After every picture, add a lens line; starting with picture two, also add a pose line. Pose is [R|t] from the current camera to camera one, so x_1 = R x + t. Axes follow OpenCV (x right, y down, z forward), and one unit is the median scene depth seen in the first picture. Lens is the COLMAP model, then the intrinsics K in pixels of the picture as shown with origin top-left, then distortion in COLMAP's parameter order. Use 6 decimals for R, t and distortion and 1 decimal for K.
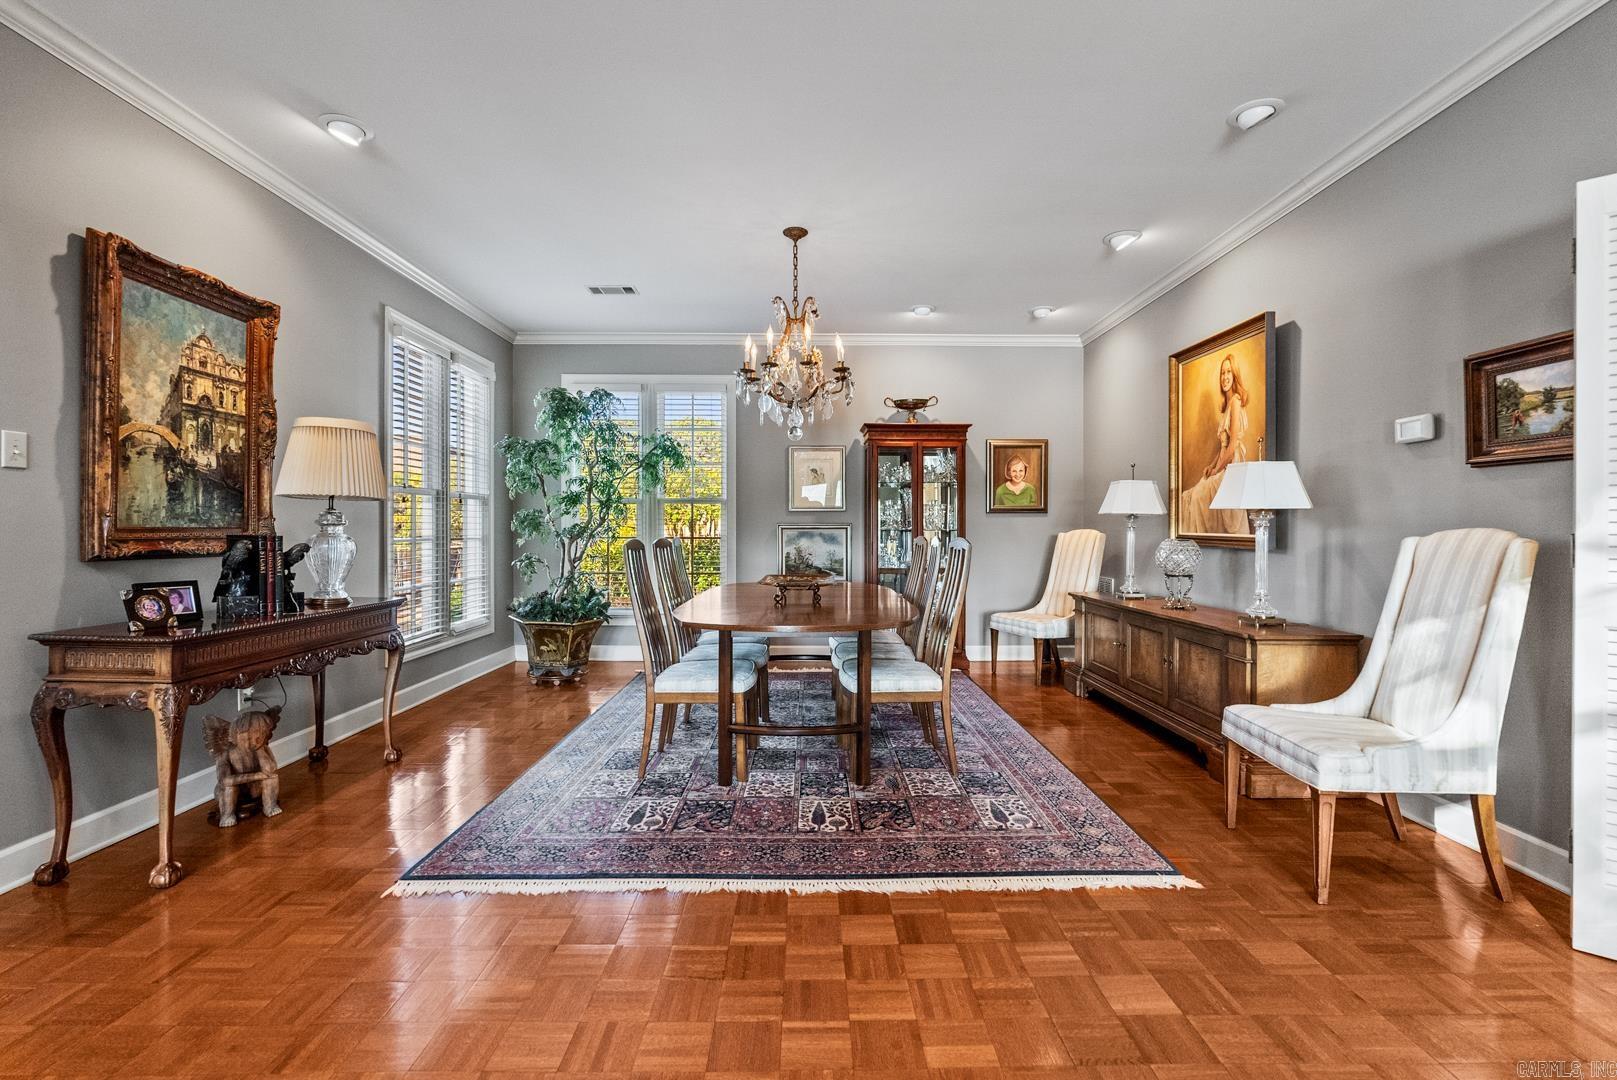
lens RADIAL K [[728.6, 0, 812.0], [0, 728.6, 531.7], [0, 0, 1]] dist [-0.003631, -0.000693]
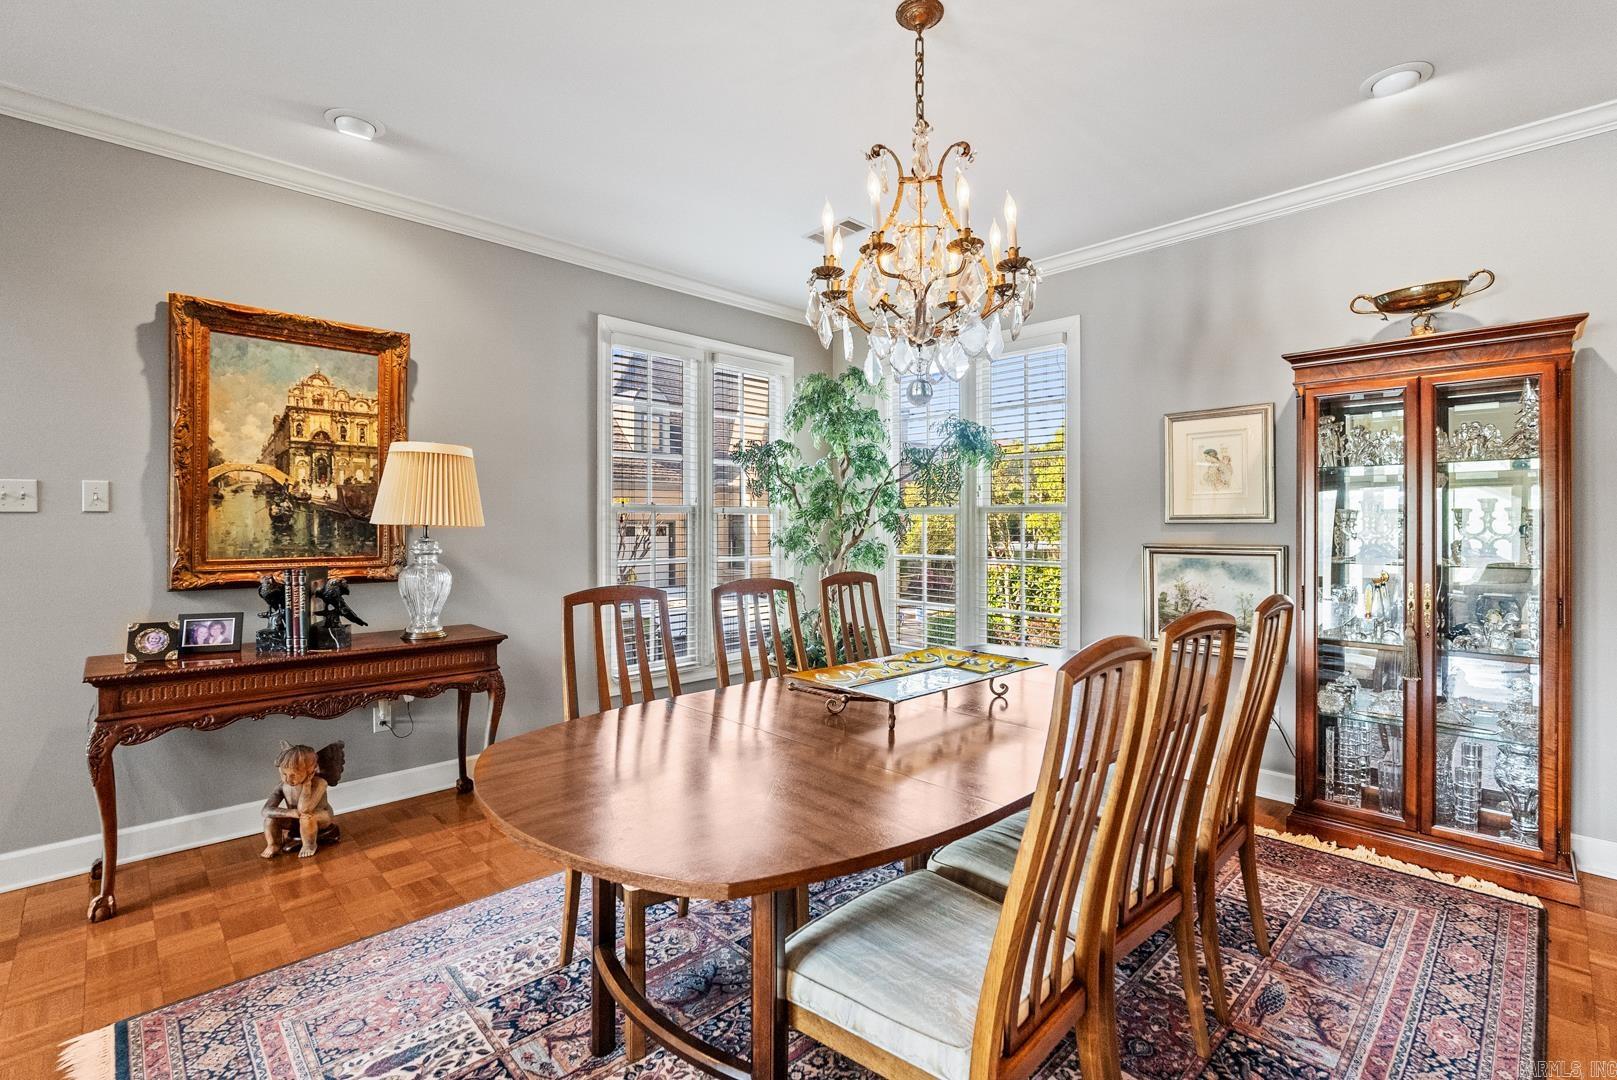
lens RADIAL K [[728.6, 0, 810.3], [0, 728.6, 527.4], [0, 0, 1]] dist [-0.003631, -0.000693]
pose [[0.690425, 0.001654, -0.723403, 0.418755], [-0.002069, 0.999998, 0.000312, -0.051194], [0.723401, 0.001281, 0.690426, 0.797480]]
